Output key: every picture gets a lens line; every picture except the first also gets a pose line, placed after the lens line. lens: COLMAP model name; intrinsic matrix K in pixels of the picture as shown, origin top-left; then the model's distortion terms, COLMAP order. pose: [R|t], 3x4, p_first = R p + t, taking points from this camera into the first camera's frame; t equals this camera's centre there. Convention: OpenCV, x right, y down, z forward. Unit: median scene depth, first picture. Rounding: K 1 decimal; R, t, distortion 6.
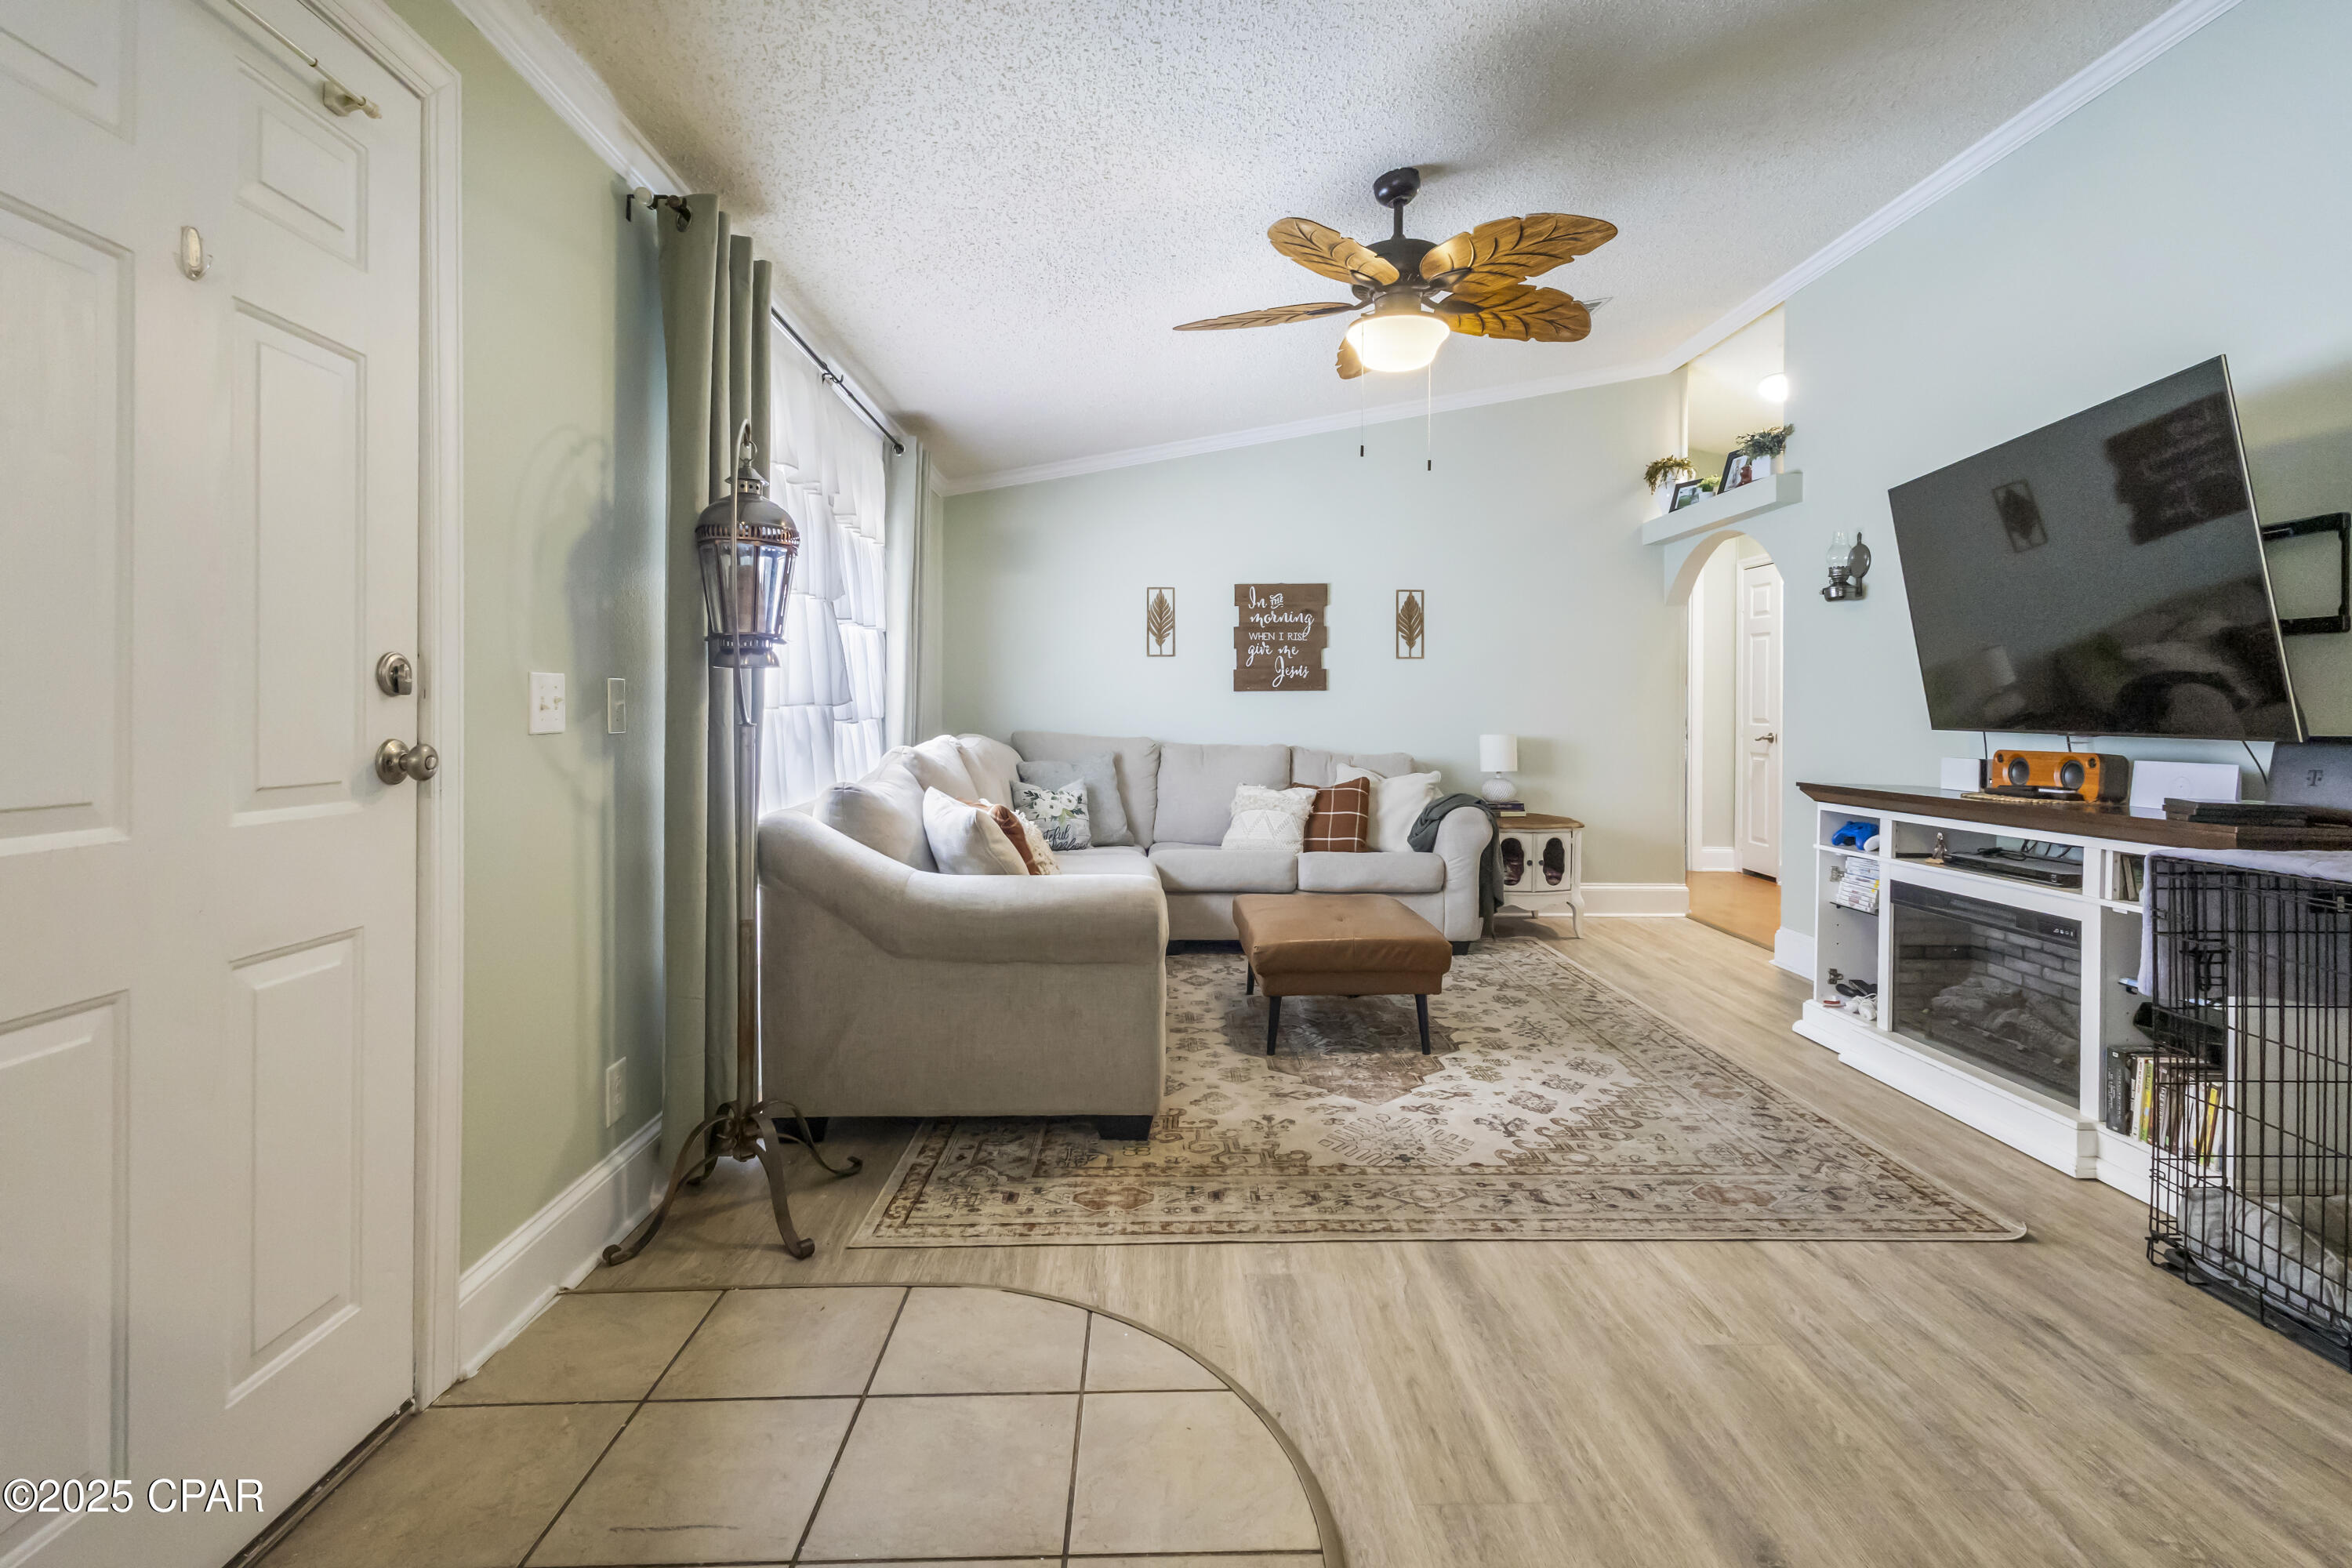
lens RADIAL K [[1109.9, 0, 1183.2], [0, 1109.9, 712.5], [0, 0, 1]] dist [0.000056, 0.001049]
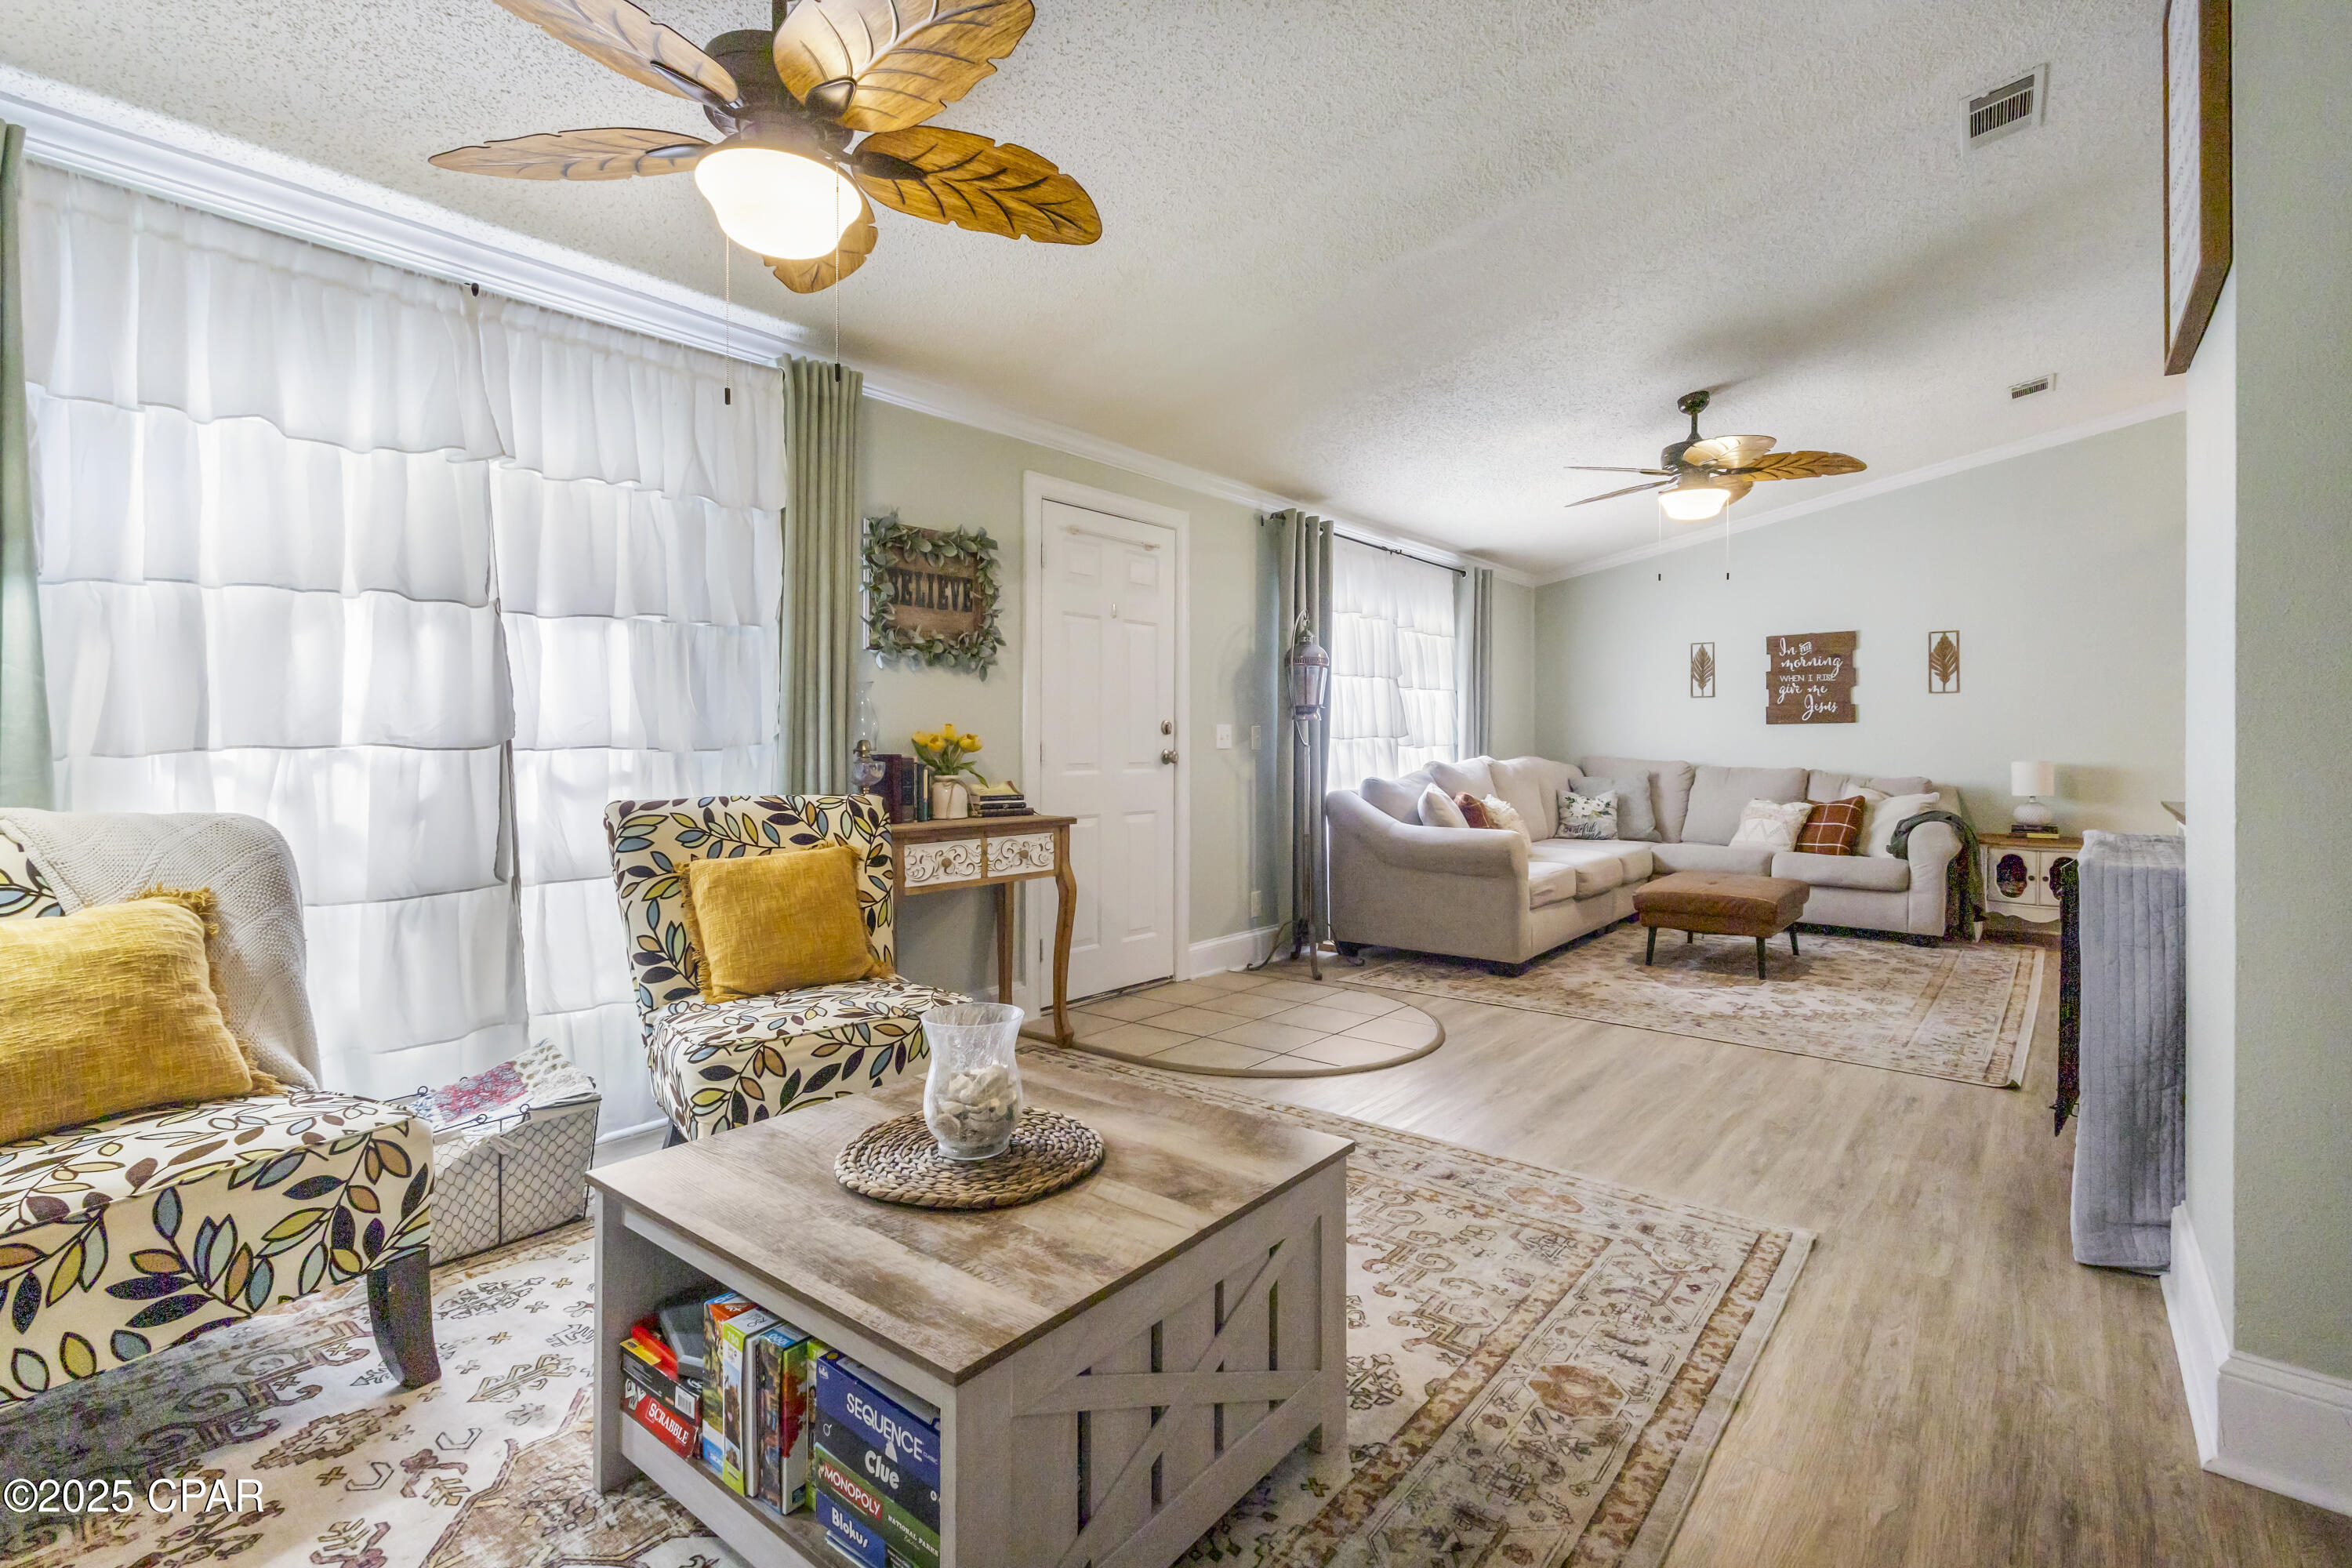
lens RADIAL K [[1109.9, 0, 1183.2], [0, 1109.9, 712.5], [0, 0, 1]] dist [0.000056, 0.001049]
pose [[0.759350, -0.018771, -0.650412, 0.390913], [-0.000181, 0.999578, -0.029060, 0.003881], [0.650683, 0.022185, 0.759026, -0.381163]]
